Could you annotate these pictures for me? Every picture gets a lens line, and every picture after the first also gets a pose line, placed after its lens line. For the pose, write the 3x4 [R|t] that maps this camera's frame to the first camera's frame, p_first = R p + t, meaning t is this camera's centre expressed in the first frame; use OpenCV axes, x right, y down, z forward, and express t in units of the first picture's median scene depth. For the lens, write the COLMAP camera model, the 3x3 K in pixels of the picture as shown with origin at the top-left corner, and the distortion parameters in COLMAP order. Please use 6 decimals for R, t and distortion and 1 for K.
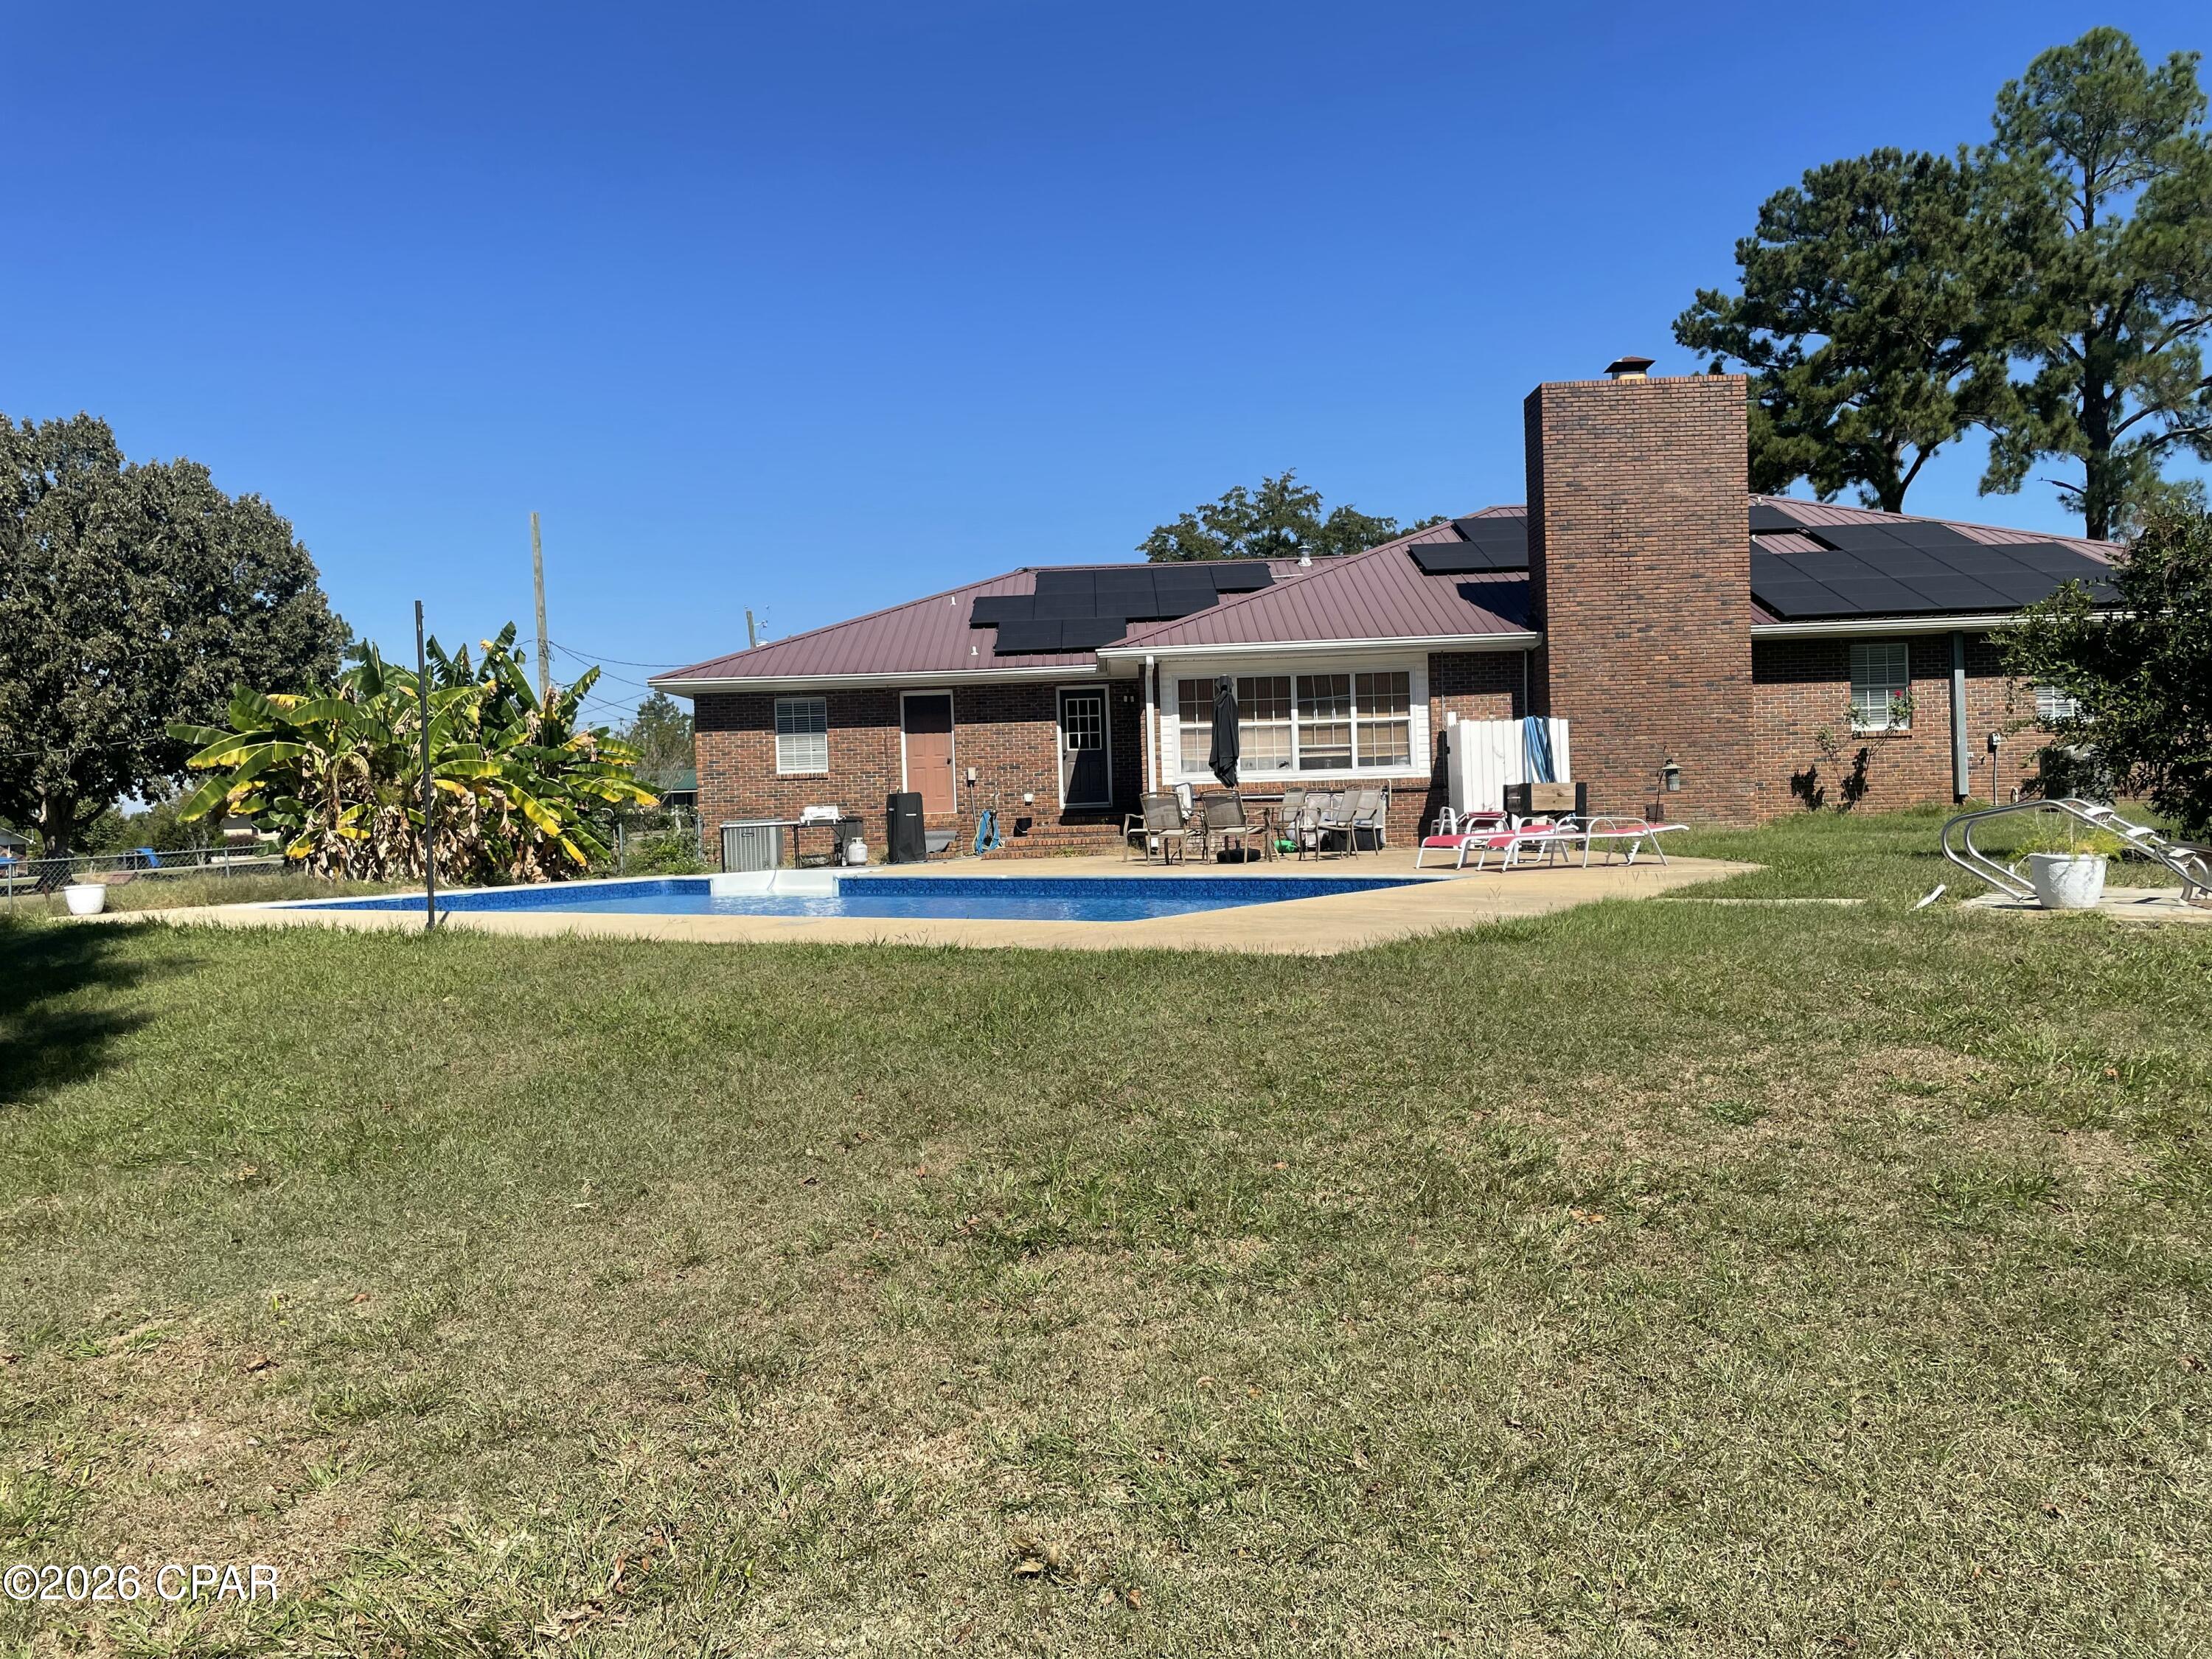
lens RADIAL K [[1682.6, 0, 1097.7], [0, 1682.6, 802.4], [0, 0, 1]] dist [0.092105, -0.120024]
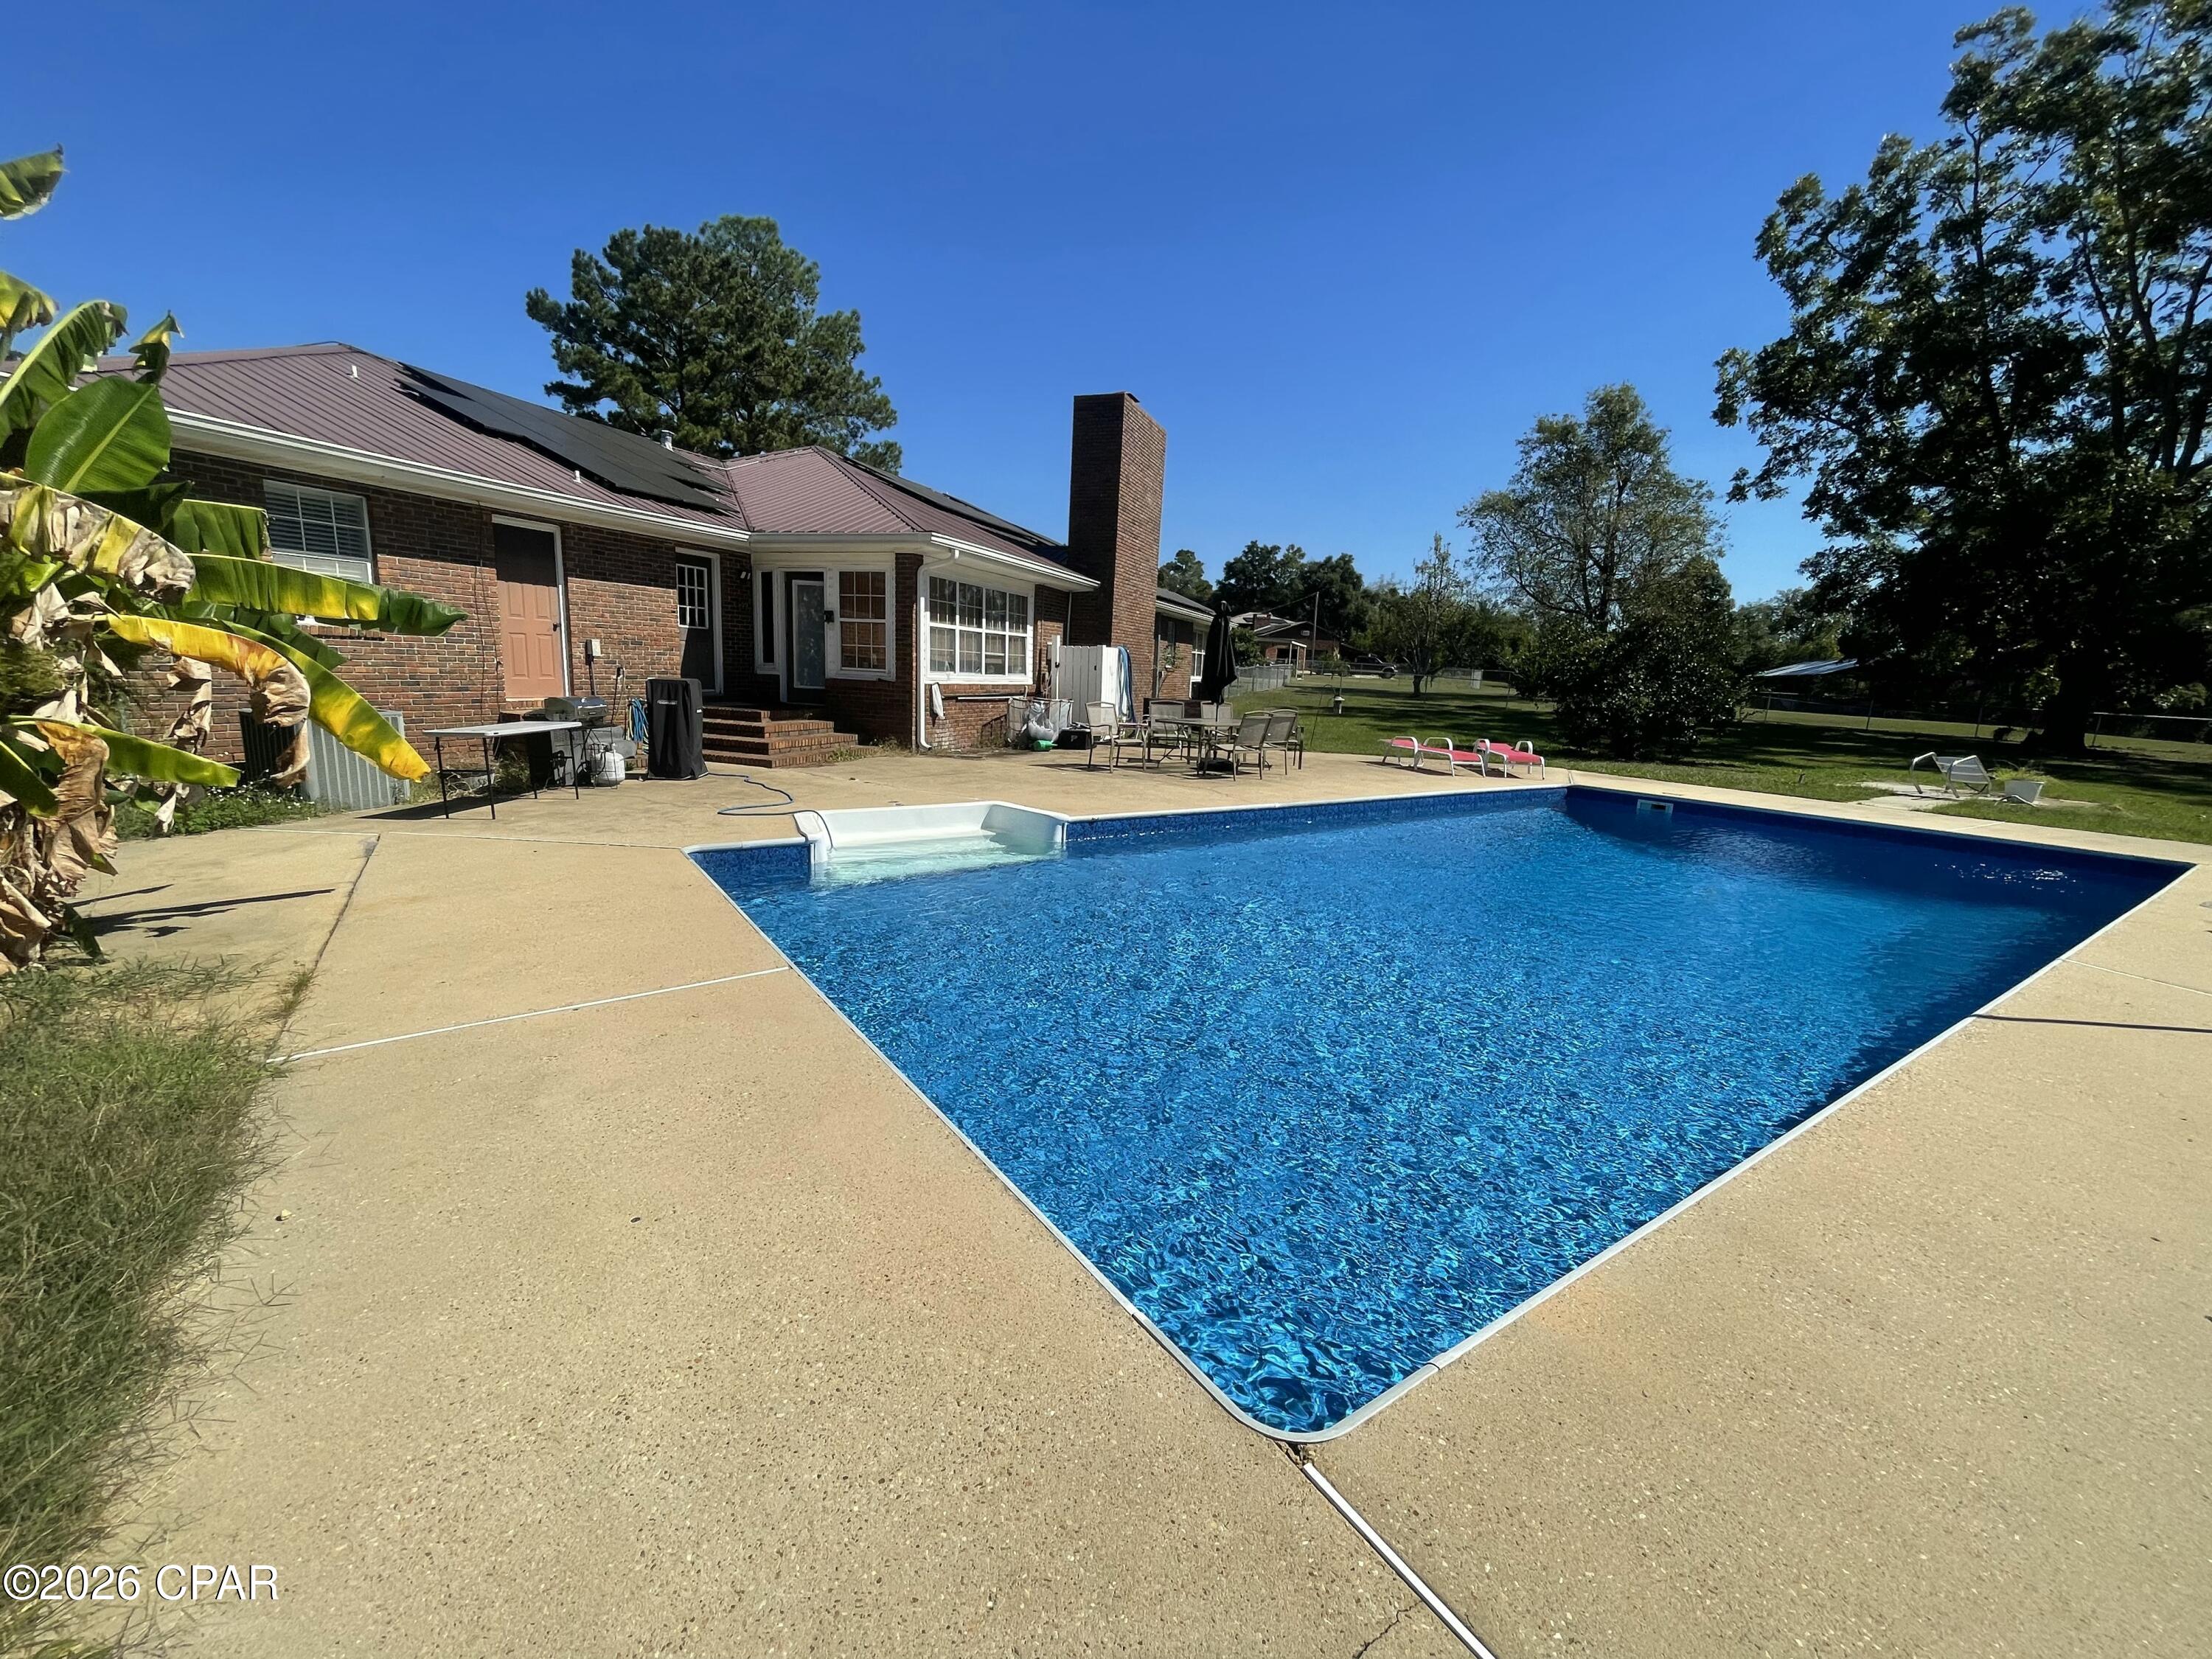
lens RADIAL K [[903.1, 0, 1101.4], [0, 903.1, 830.1], [0, 0, 1]] dist [-0.003592, 0.001291]
pose [[0.330075, -0.118973, 0.936427, -0.432448], [-0.053358, 0.988088, 0.144344, -0.007329], [-0.942445, -0.097611, 0.319795, 0.721589]]
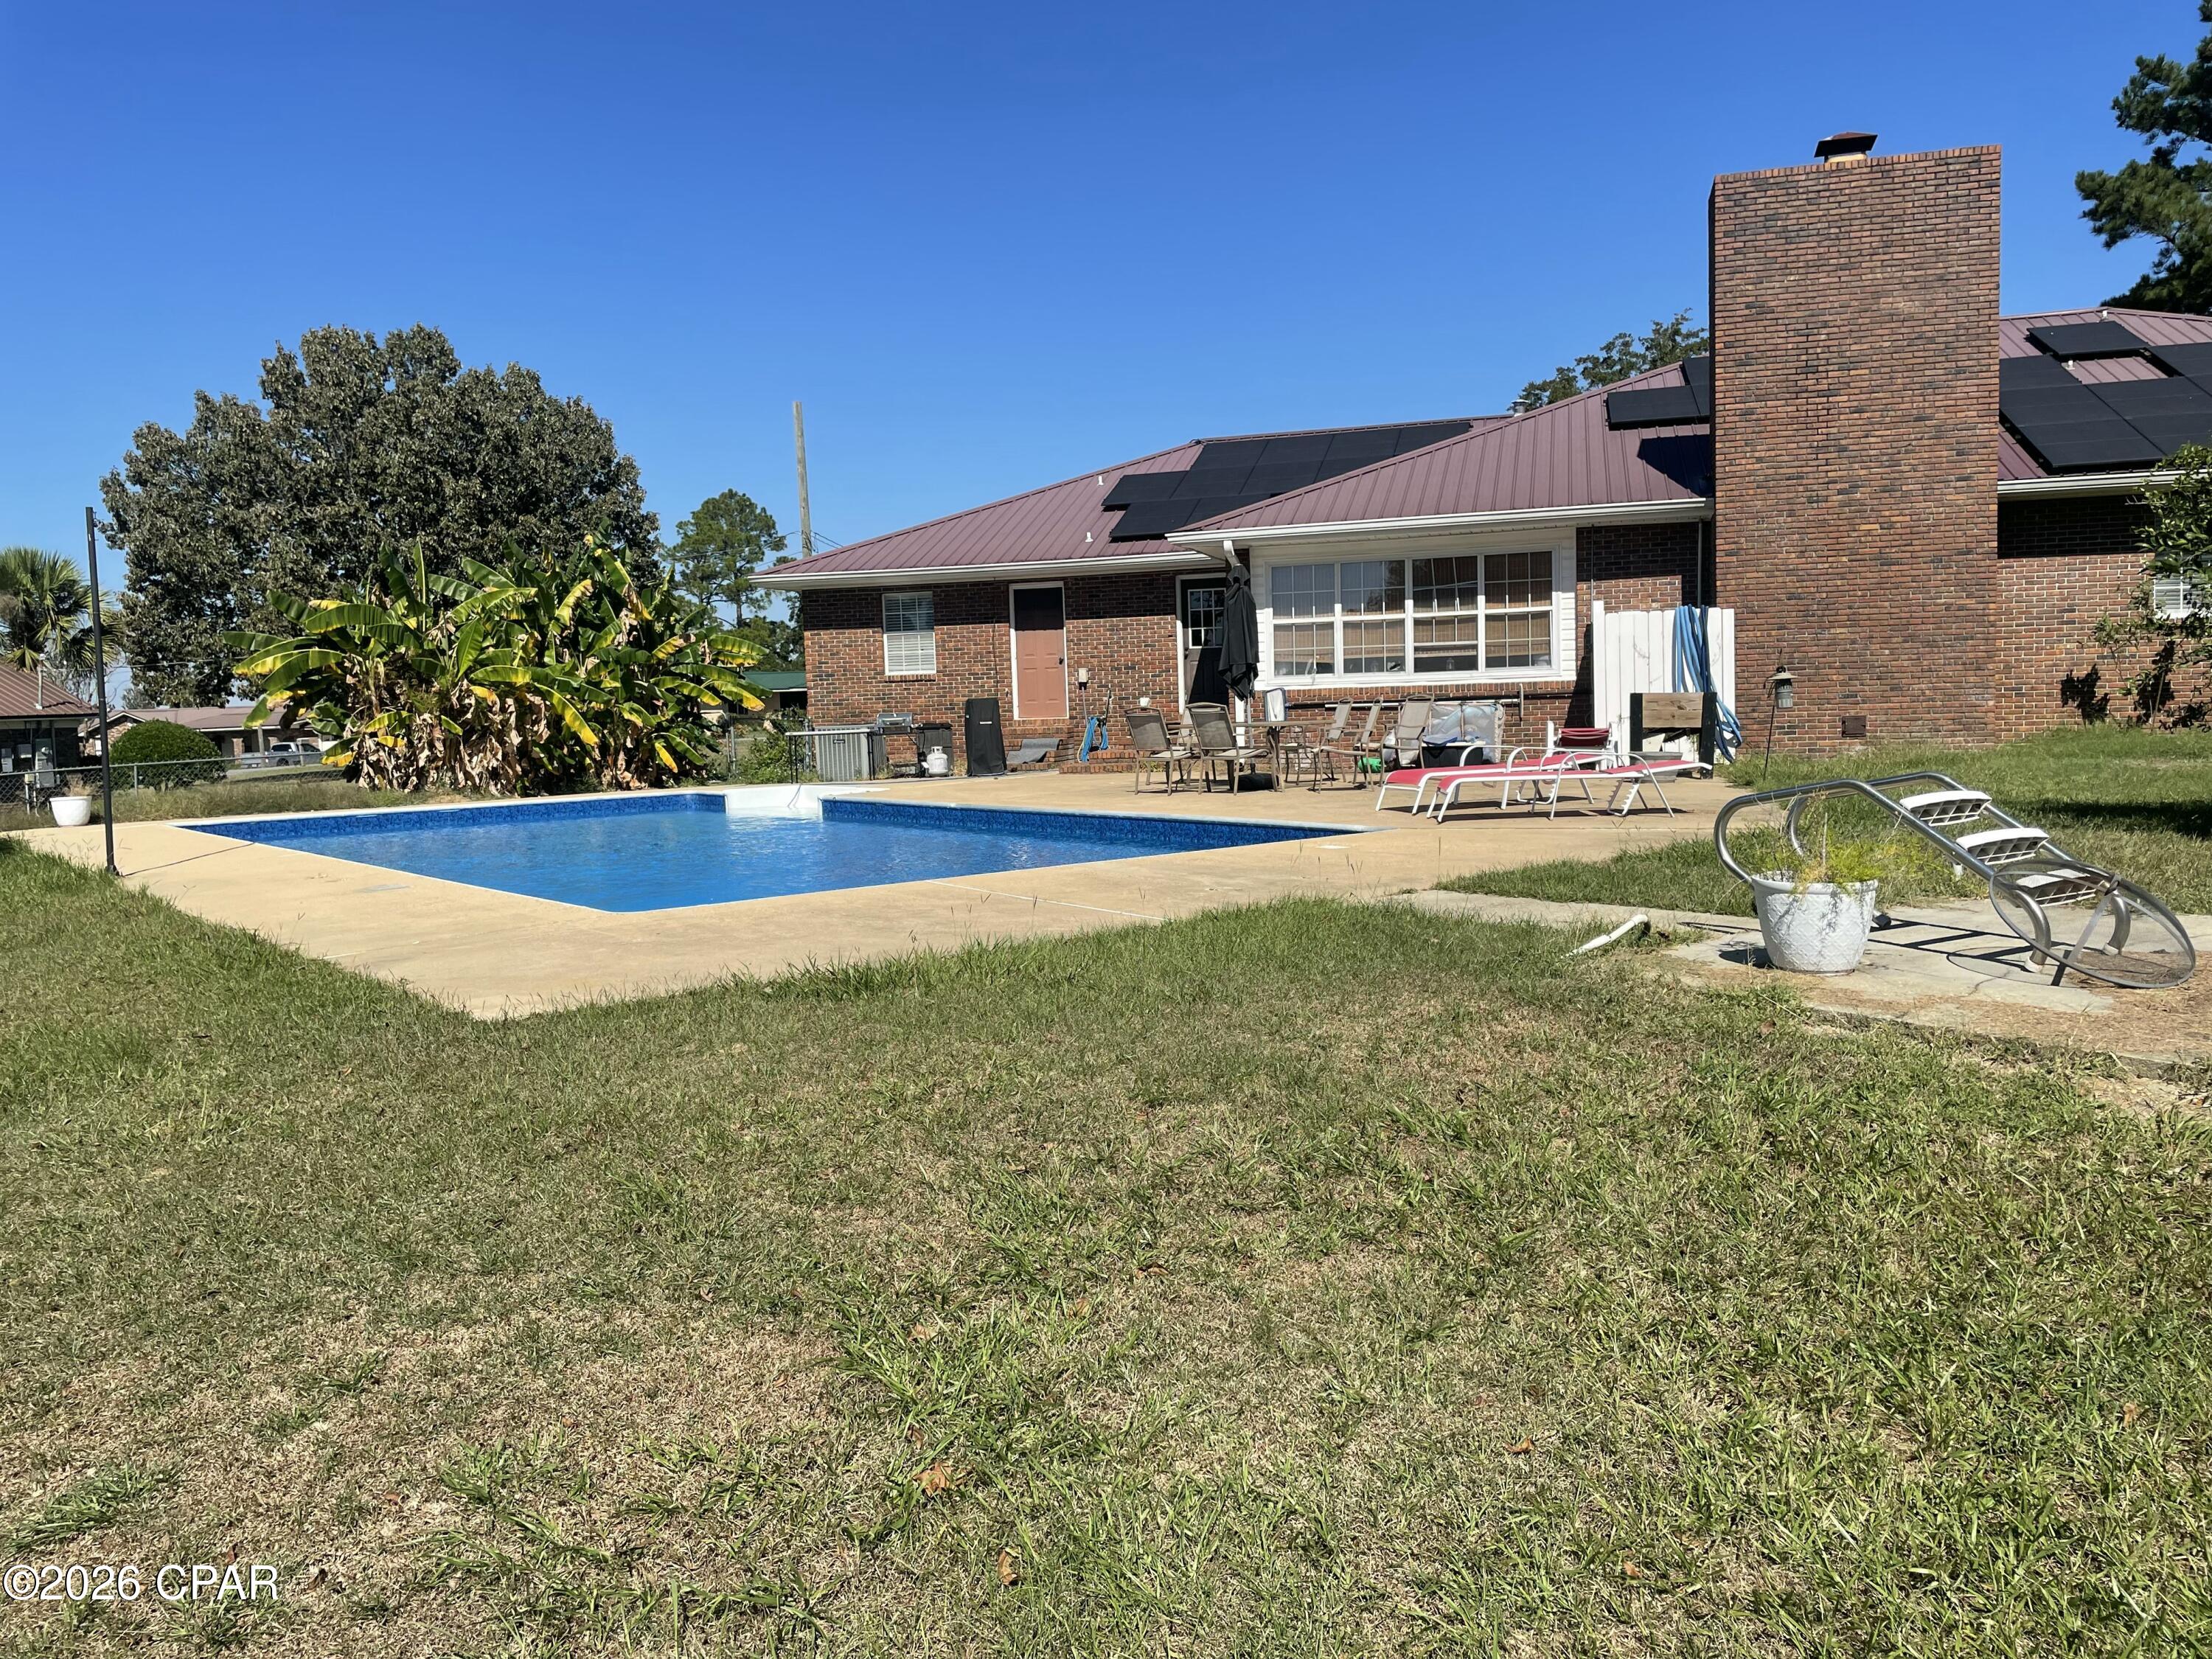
lens RADIAL K [[1682.6, 0, 1096.7], [0, 1682.6, 802.7], [0, 0, 1]] dist [0.092105, -0.120024]
pose [[0.965369, 0.018146, -0.260256, 0.187547], [0.000742, 0.997383, 0.072292, -0.015505], [0.260887, -0.069981, 0.962830, 0.141533]]
